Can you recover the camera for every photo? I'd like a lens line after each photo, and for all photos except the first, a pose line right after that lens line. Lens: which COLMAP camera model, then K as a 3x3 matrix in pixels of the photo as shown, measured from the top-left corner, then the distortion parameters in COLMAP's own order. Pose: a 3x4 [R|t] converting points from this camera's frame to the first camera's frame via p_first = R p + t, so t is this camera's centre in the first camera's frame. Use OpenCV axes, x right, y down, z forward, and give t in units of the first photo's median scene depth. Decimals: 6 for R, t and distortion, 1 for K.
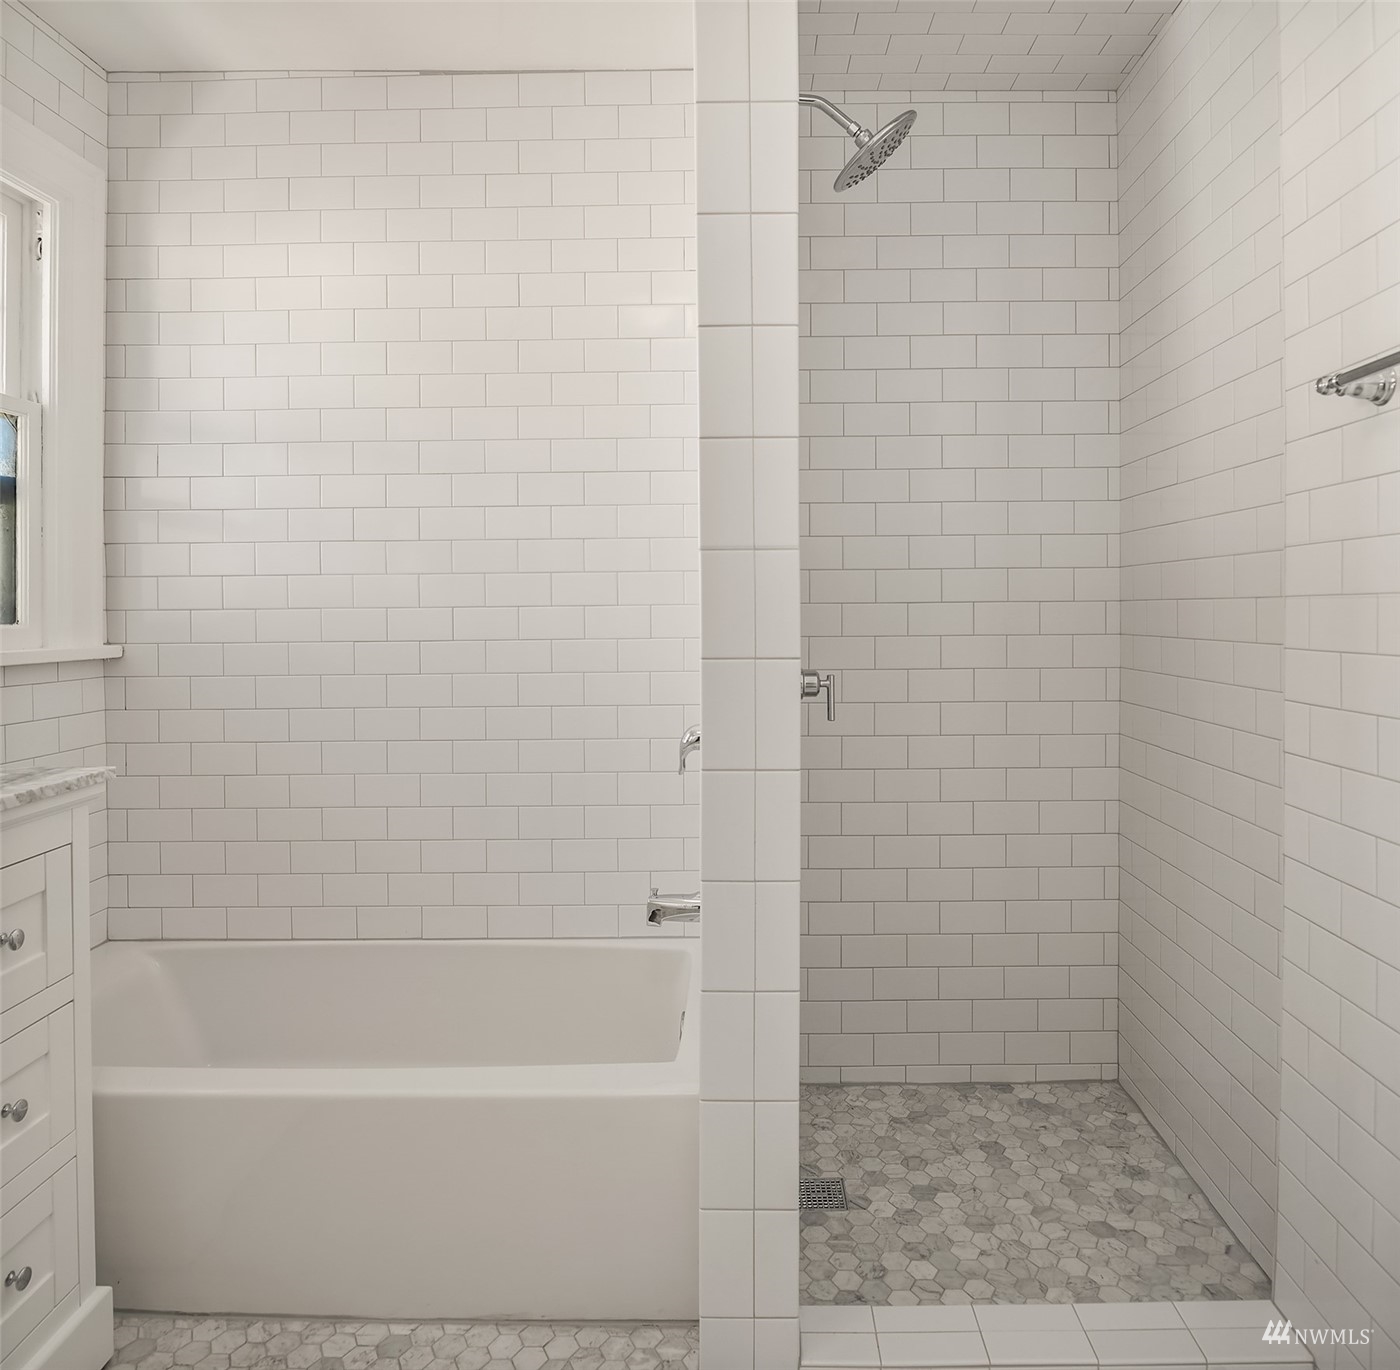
lens RADIAL K [[979.9, 0, 731.7], [0, 979.9, 630.8], [0, 0, 1]] dist [-0.032608, 0.001729]
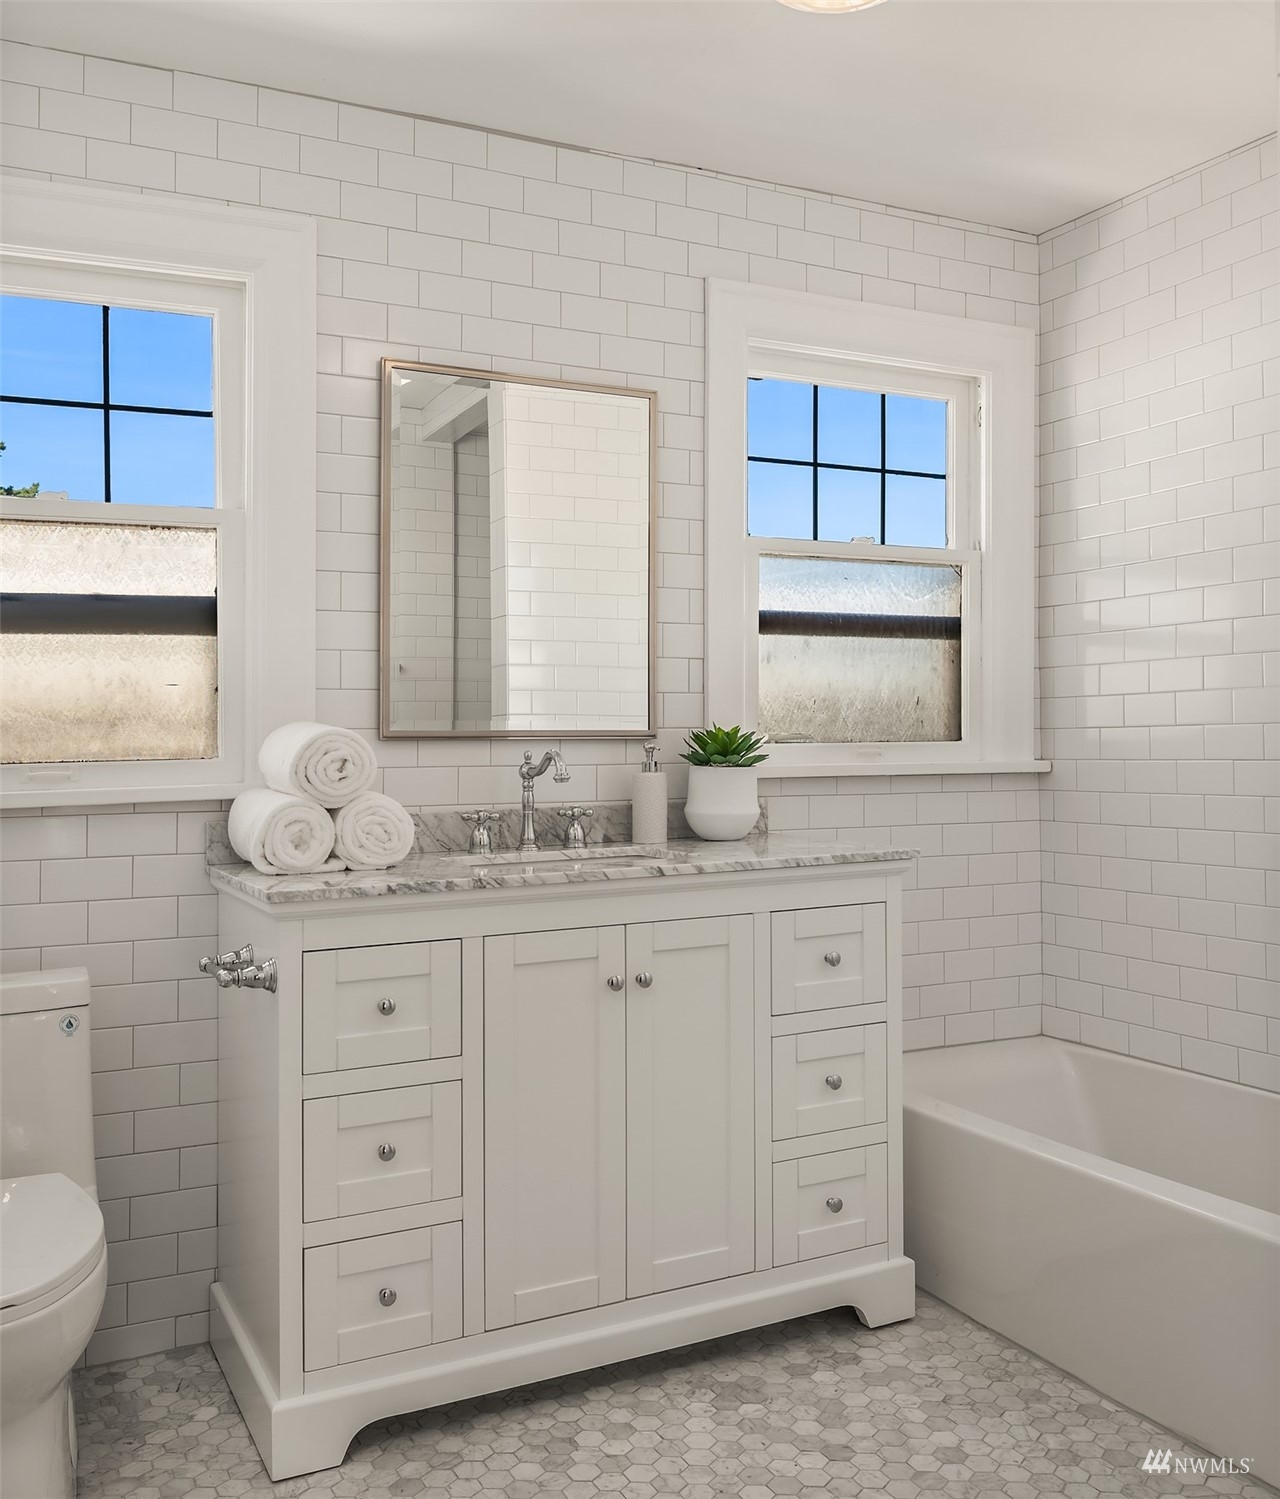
lens RADIAL K [[1377.2, 0, 640.0], [0, 1377.2, 747.6], [0, 0, 1]] dist [0.009562, 0.000000]
pose [[0.458569, 0.006304, -0.888636, 0.548496], [-0.013619, 0.999907, 0.000065, 0.006243], [0.888554, 0.012073, 0.458612, -0.119332]]
